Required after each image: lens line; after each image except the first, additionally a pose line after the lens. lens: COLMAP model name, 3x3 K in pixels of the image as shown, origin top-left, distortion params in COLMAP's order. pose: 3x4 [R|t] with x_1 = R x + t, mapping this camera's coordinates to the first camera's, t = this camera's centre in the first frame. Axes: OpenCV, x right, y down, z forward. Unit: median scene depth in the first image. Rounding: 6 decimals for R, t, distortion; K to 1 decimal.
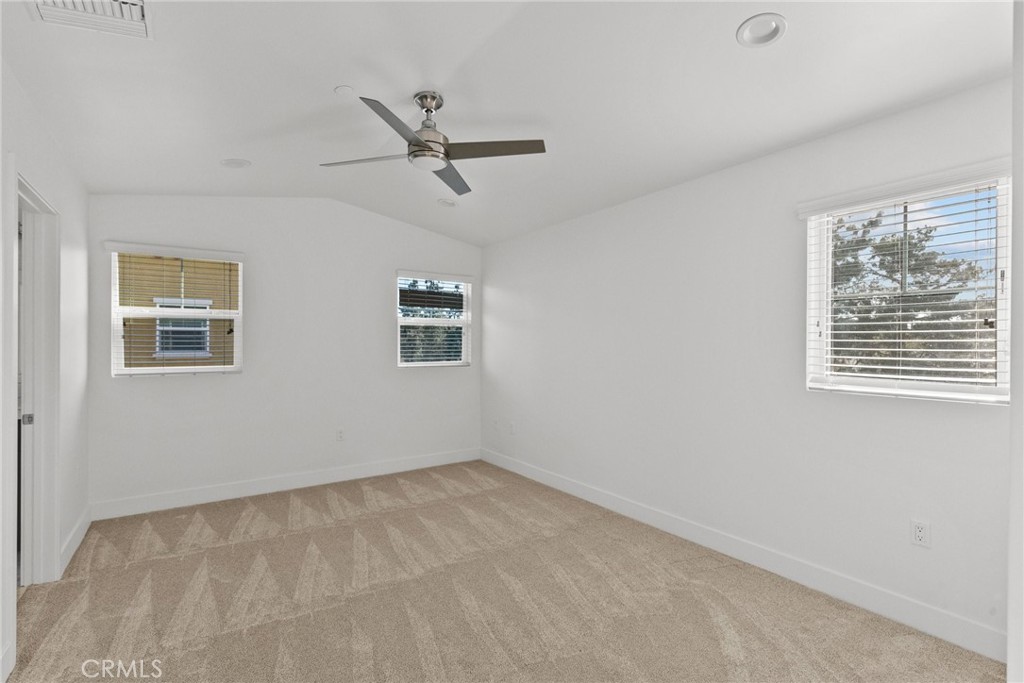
lens RADIAL K [[465.3, 0, 515.8], [0, 465.3, 339.4], [0, 0, 1]] dist [-0.003088, -0.000062]
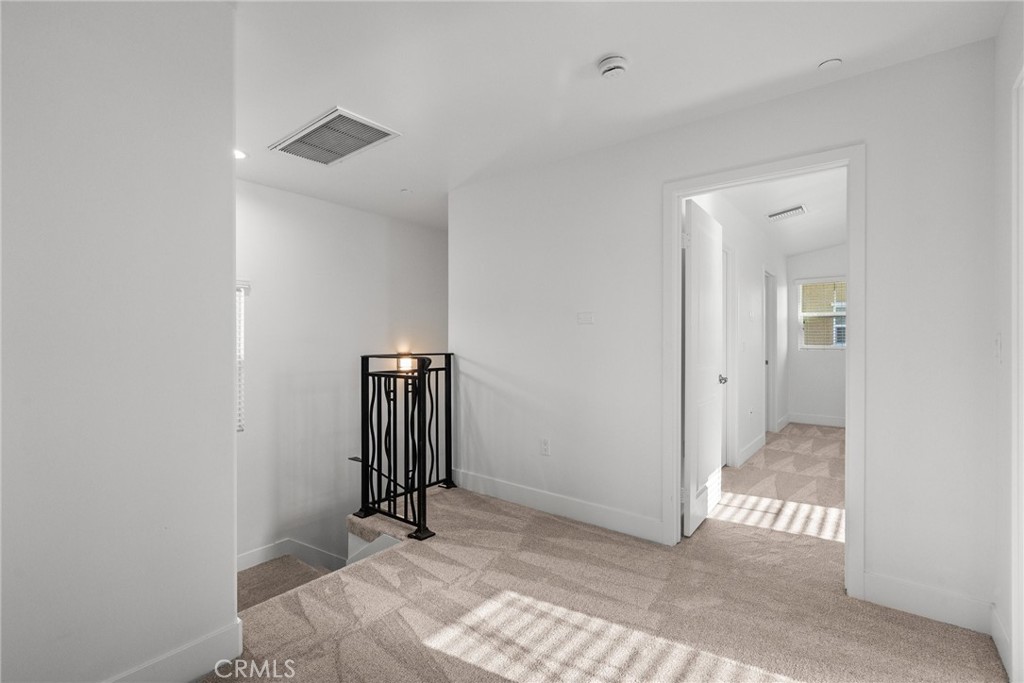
lens RADIAL K [[465.3, 0, 515.8], [0, 465.3, 339.4], [0, 0, 1]] dist [-0.003088, -0.000062]
pose [[0.294033, -0.001392, -0.955794, 0.731691], [0.003274, 0.999995, -0.000450, 0.045824], [0.955790, -0.002997, 0.294036, -0.799805]]
